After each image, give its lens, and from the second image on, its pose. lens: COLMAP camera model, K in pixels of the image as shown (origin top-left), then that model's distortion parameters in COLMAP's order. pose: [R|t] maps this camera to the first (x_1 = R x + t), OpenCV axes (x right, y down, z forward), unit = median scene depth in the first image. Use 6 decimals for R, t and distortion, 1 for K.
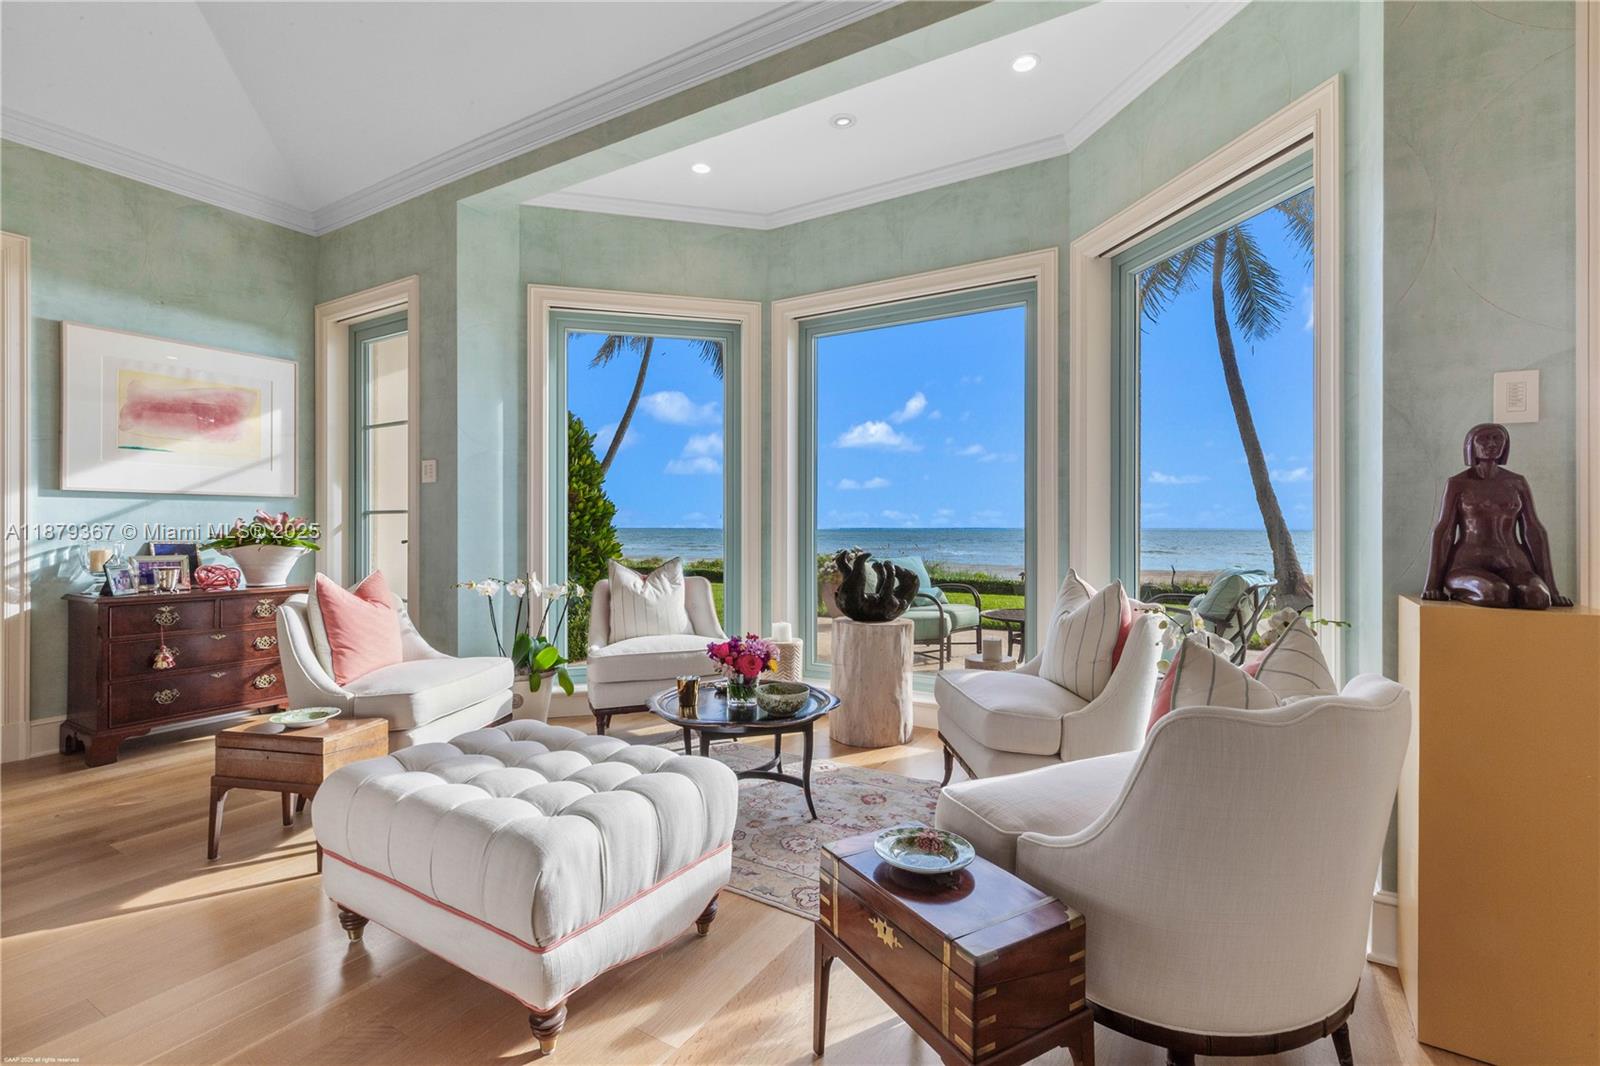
lens RADIAL K [[723.8, 0, 799.4], [0, 723.8, 524.0], [0, 0, 1]] dist [0.004251, -0.001021]
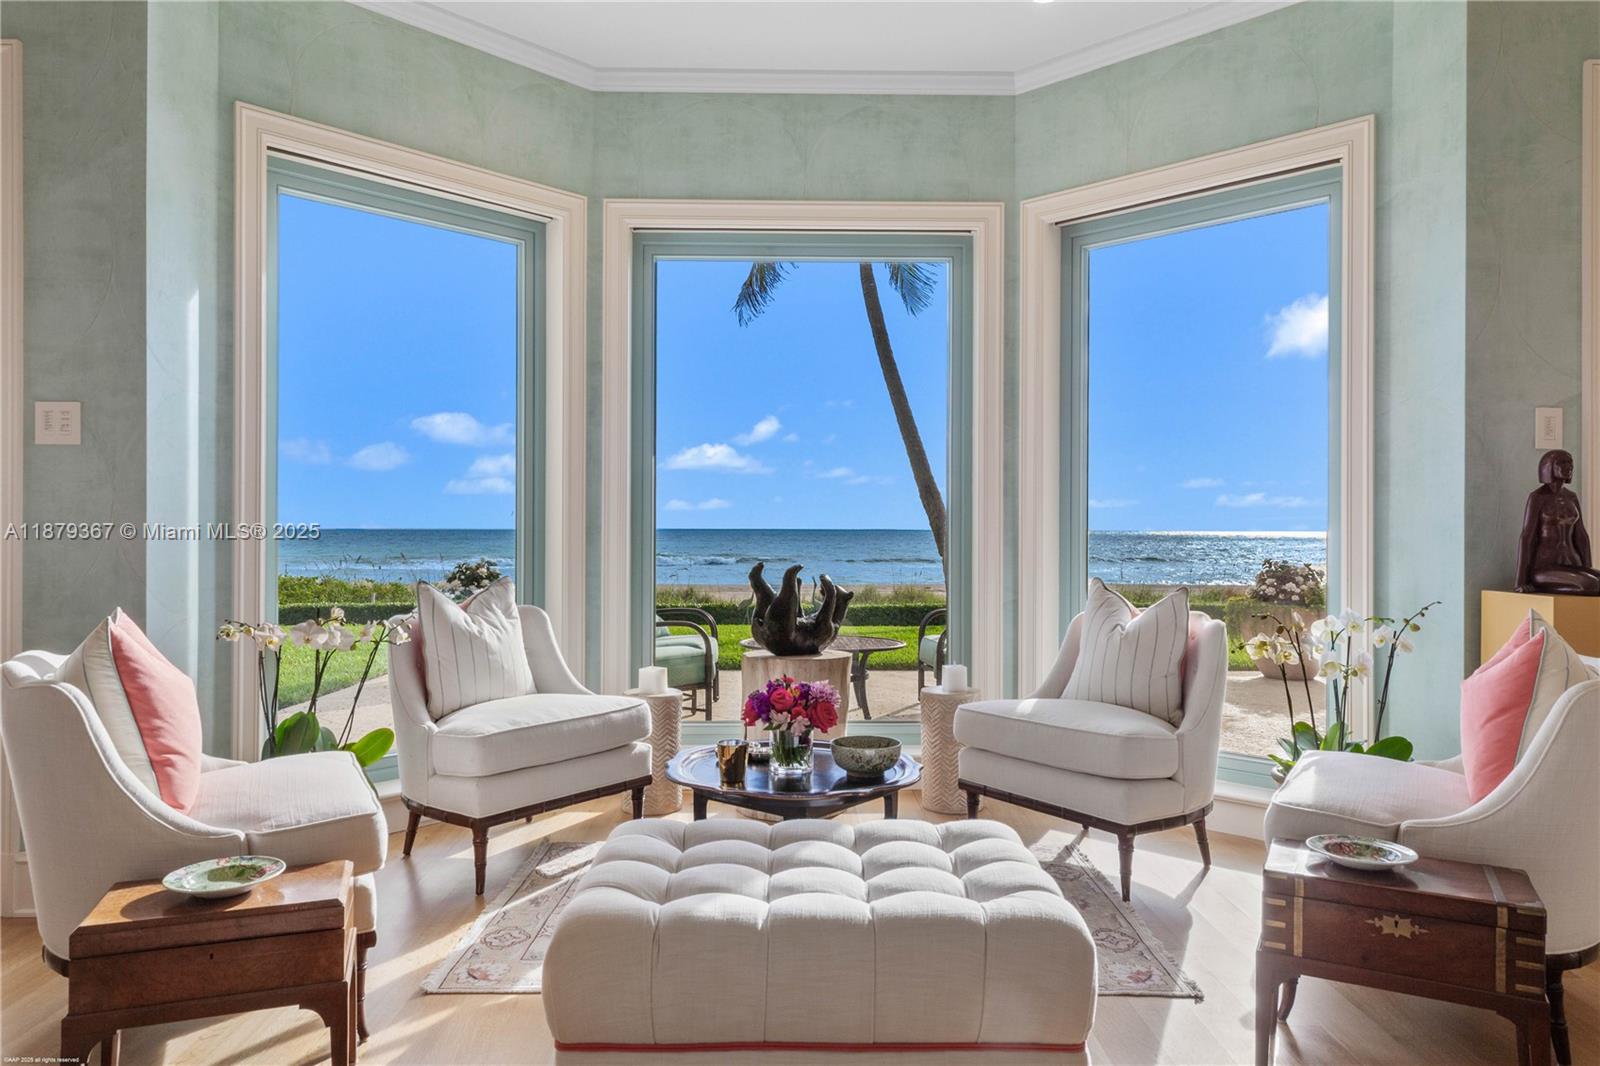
lens RADIAL K [[1074.6, 0, 797.6], [0, 1074.6, 527.5], [0, 0, 1]] dist [0.011209, 0.004110]
pose [[0.846075, 0.002739, 0.533057, -0.506635], [-0.004578, 0.999987, 0.002128, -0.001268], [-0.533044, -0.004241, 0.846077, 0.054057]]
